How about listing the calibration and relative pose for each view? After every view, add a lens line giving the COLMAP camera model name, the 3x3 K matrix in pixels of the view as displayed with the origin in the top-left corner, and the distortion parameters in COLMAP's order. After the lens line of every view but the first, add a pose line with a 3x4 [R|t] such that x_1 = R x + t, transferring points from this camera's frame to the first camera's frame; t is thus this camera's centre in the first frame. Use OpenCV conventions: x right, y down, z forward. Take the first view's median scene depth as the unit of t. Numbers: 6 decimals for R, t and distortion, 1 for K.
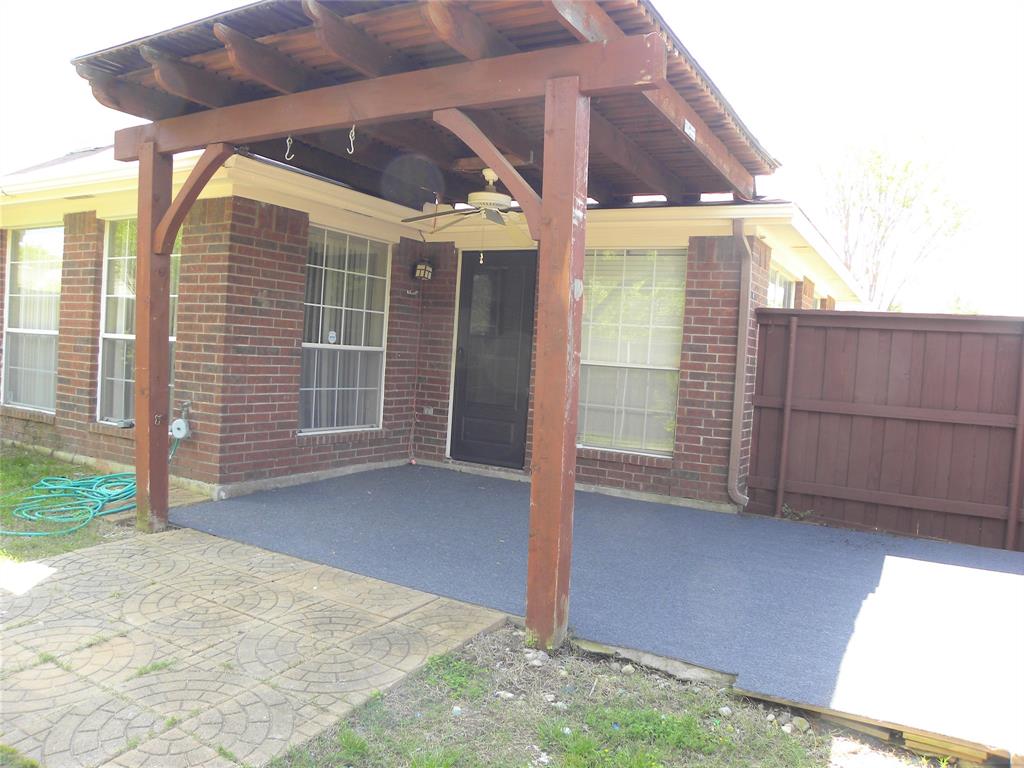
lens RADIAL K [[771.4, 0, 512.0], [0, 771.4, 384.0], [0, 0, 1]] dist [-0.156504, 0.091585]
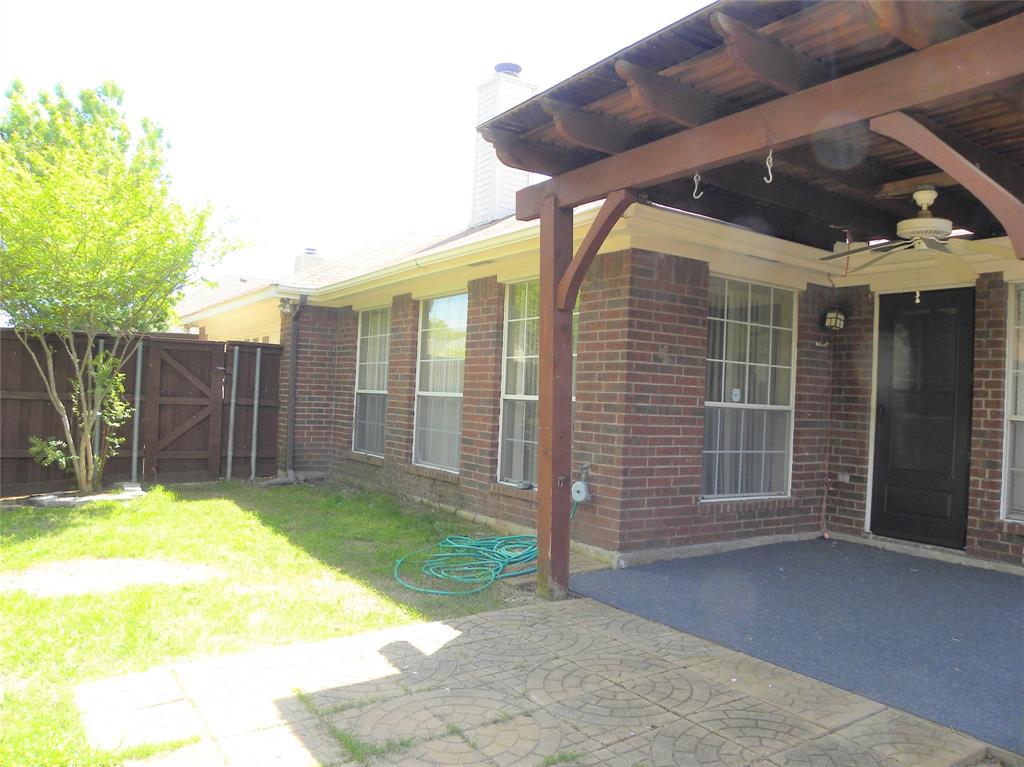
lens RADIAL K [[789.5, 0, 512.0], [0, 789.5, 383.5], [0, 0, 1]] dist [-0.153251, 0.088717]
pose [[0.886507, -0.028017, -0.461865, -0.049849], [-0.010576, 0.996678, -0.080758, 0.003770], [0.462594, 0.076477, 0.883266, 0.059210]]
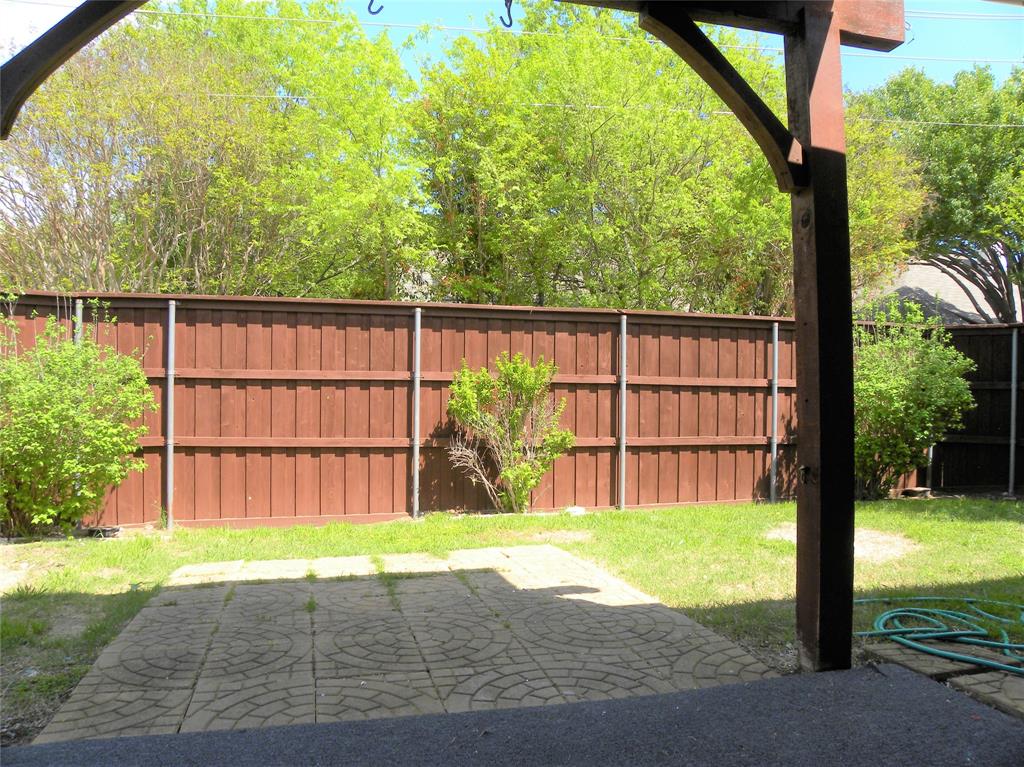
lens RADIAL K [[839.6, 0, 512.0], [0, 839.6, 383.5], [0, 0, 1]] dist [-0.119188, 0.000589]
pose [[-0.740847, -0.061964, -0.668810, 0.092363], [-0.085050, 0.996375, 0.001899, 0.000624], [0.666268, 0.058289, -0.743431, 1.104728]]
